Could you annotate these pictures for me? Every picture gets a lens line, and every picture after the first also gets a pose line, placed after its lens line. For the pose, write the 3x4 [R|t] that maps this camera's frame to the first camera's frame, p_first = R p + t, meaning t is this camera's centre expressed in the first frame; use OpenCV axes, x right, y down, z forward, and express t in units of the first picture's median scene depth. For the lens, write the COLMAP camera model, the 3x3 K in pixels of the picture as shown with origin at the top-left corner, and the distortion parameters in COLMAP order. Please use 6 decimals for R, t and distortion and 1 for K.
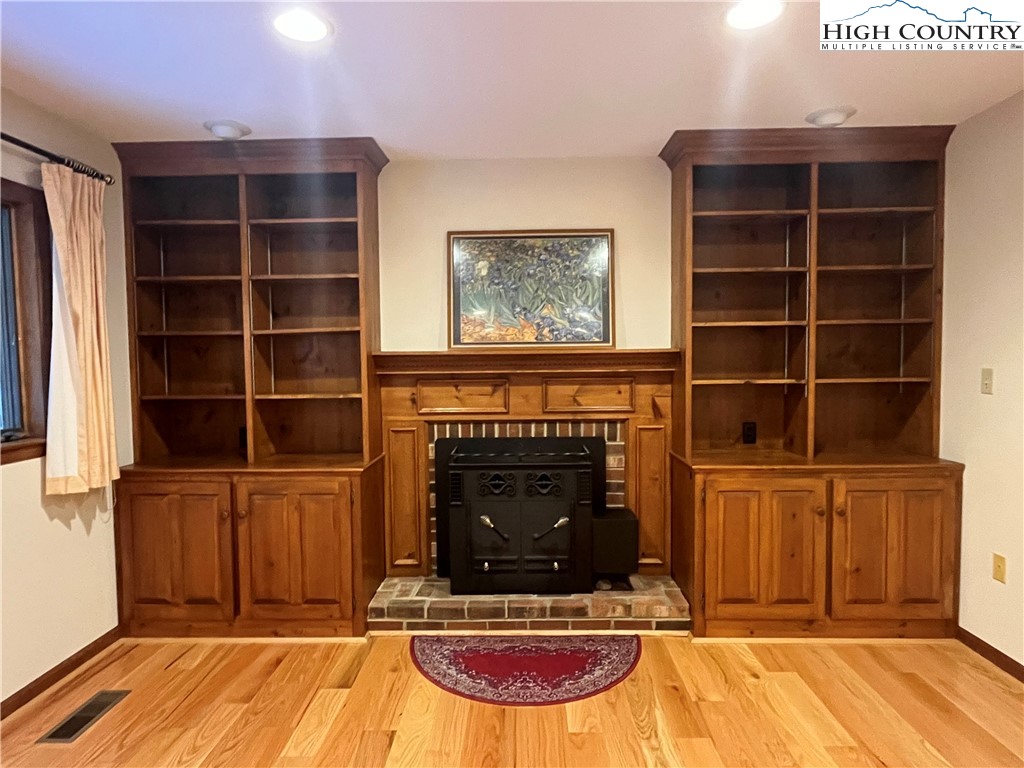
lens RADIAL K [[573.5, 0, 513.8], [0, 573.5, 386.3], [0, 0, 1]] dist [-0.000783, 0.000432]
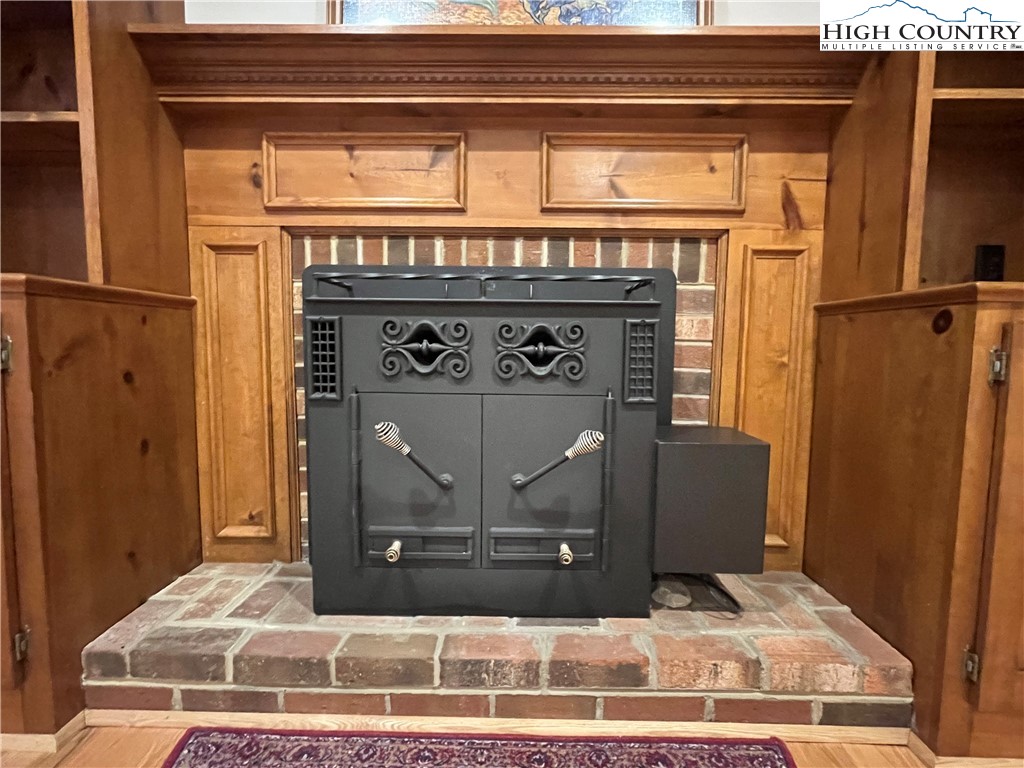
lens RADIAL K [[502.9, 0, 510.4], [0, 502.9, 381.4], [0, 0, 1]] dist [-0.002264, 0.000613]
pose [[0.999738, 0.021794, 0.006933, 0.028819], [-0.022001, 0.999264, 0.031437, 0.178122], [-0.006243, -0.031581, 0.999482, 0.637045]]
